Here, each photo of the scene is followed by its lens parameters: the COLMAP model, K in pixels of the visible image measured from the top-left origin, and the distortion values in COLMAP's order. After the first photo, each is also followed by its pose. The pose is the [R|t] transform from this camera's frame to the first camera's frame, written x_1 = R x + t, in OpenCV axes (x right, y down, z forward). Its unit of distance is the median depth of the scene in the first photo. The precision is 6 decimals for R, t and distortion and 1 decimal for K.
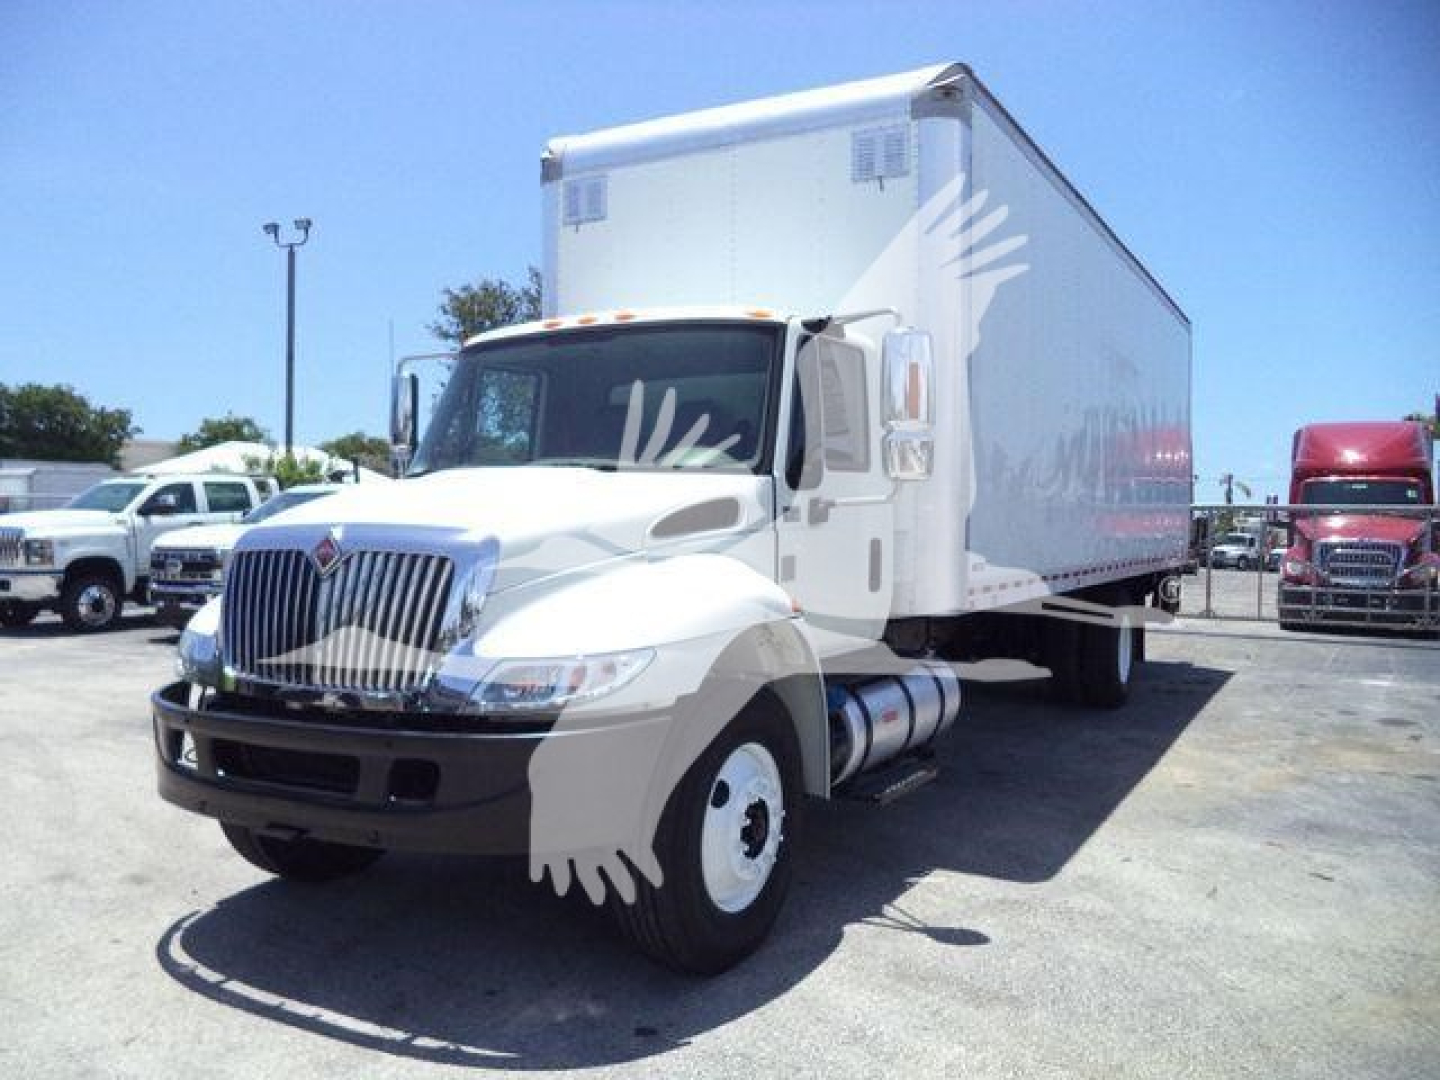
lens RADIAL K [[1122.9, 0, 720.1], [0, 1122.9, 538.4], [0, 0, 1]] dist [0.001763, -0.002622]
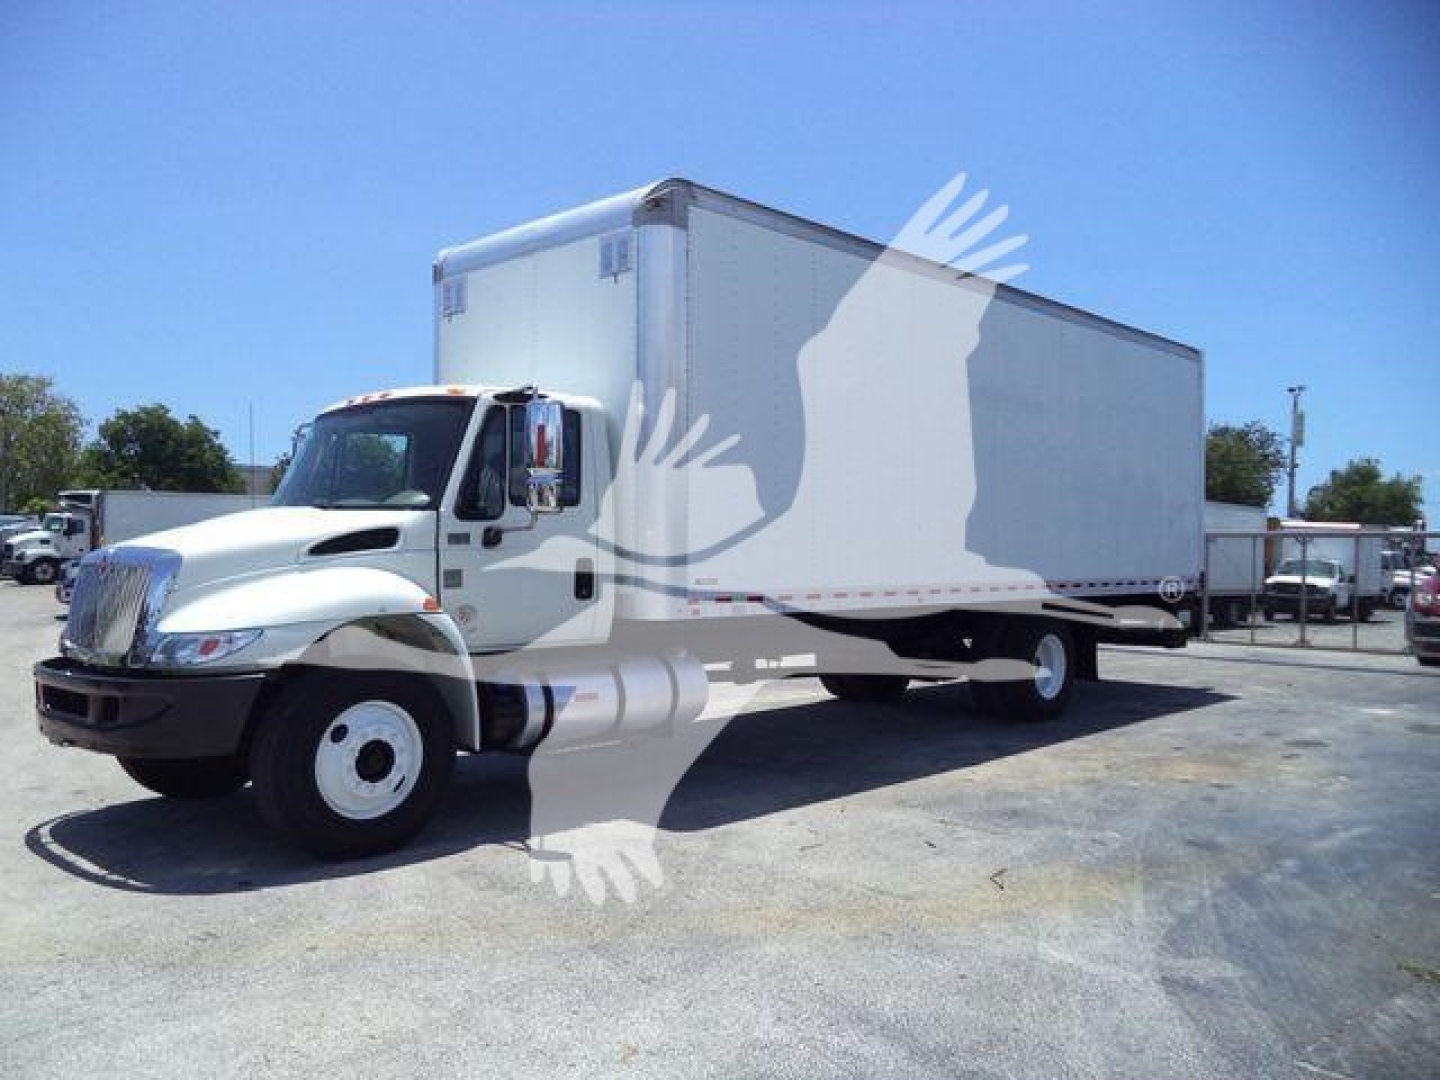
lens RADIAL K [[1122.9, 0, 722.1], [0, 1122.9, 542.8], [0, 0, 1]] dist [0.001763, -0.002622]
pose [[0.969014, -0.003372, -0.246984, 0.671164], [-0.002378, 0.999733, -0.022981, 0.012642], [0.246995, 0.022857, 0.968747, -0.223193]]
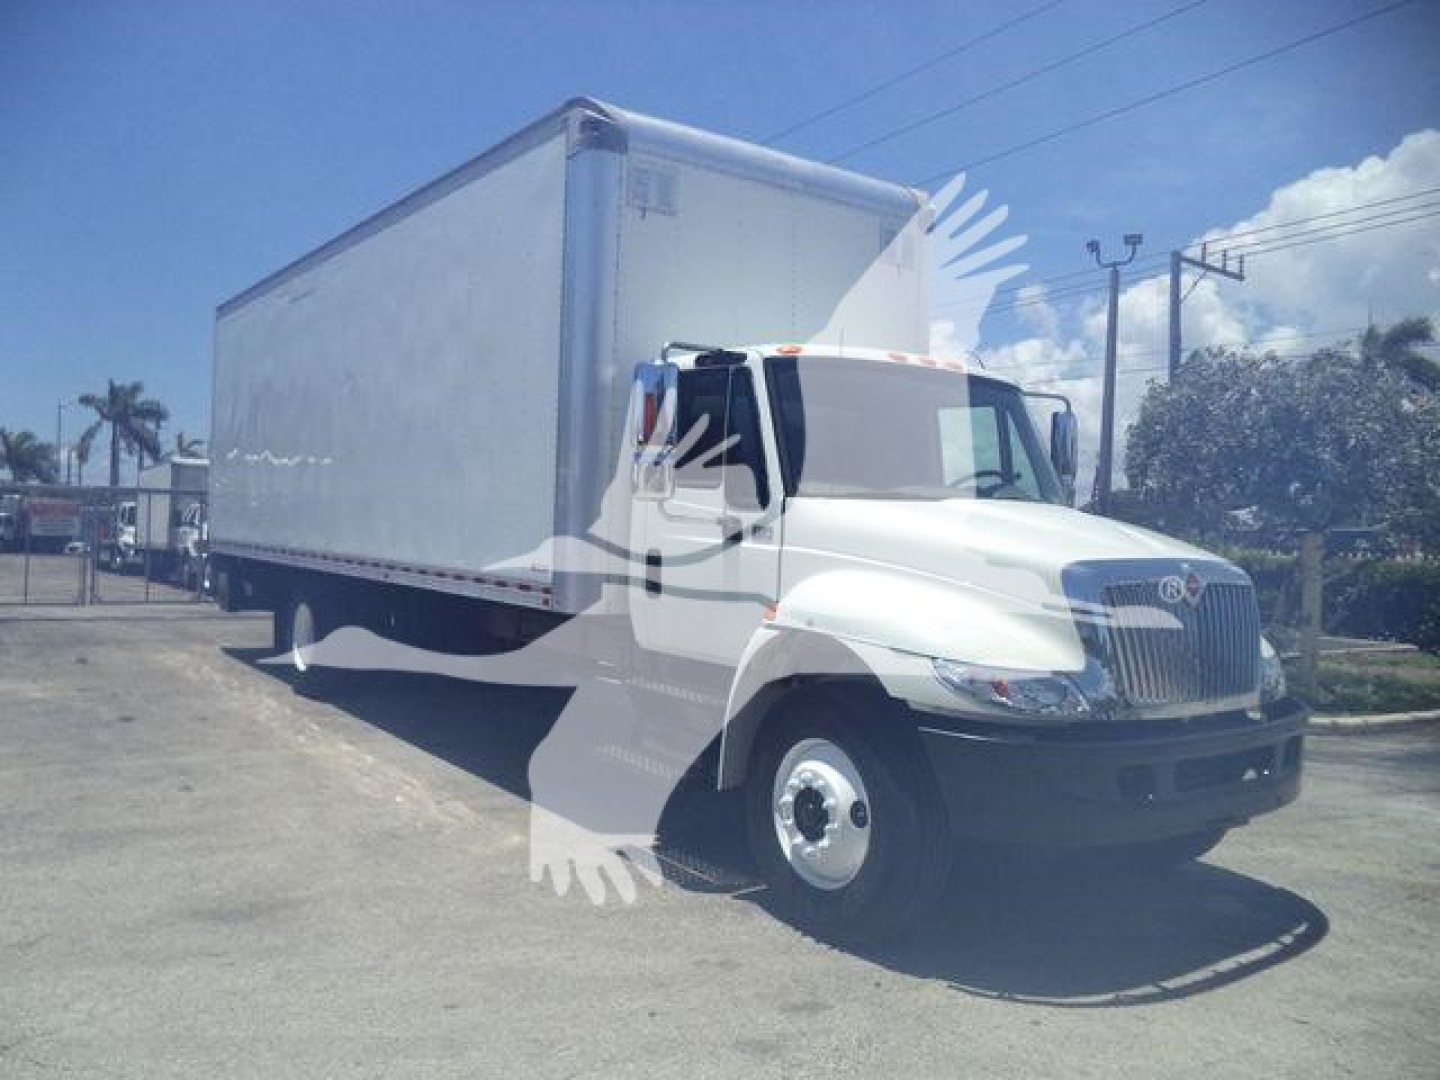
lens RADIAL K [[1122.9, 0, 724.5], [0, 1122.9, 539.8], [0, 0, 1]] dist [0.001763, -0.002622]
pose [[0.435710, -0.006404, 0.900064, -1.265741], [-0.014916, 0.999786, 0.014335, -0.033435], [-0.899963, -0.019672, 0.435521, 0.730383]]
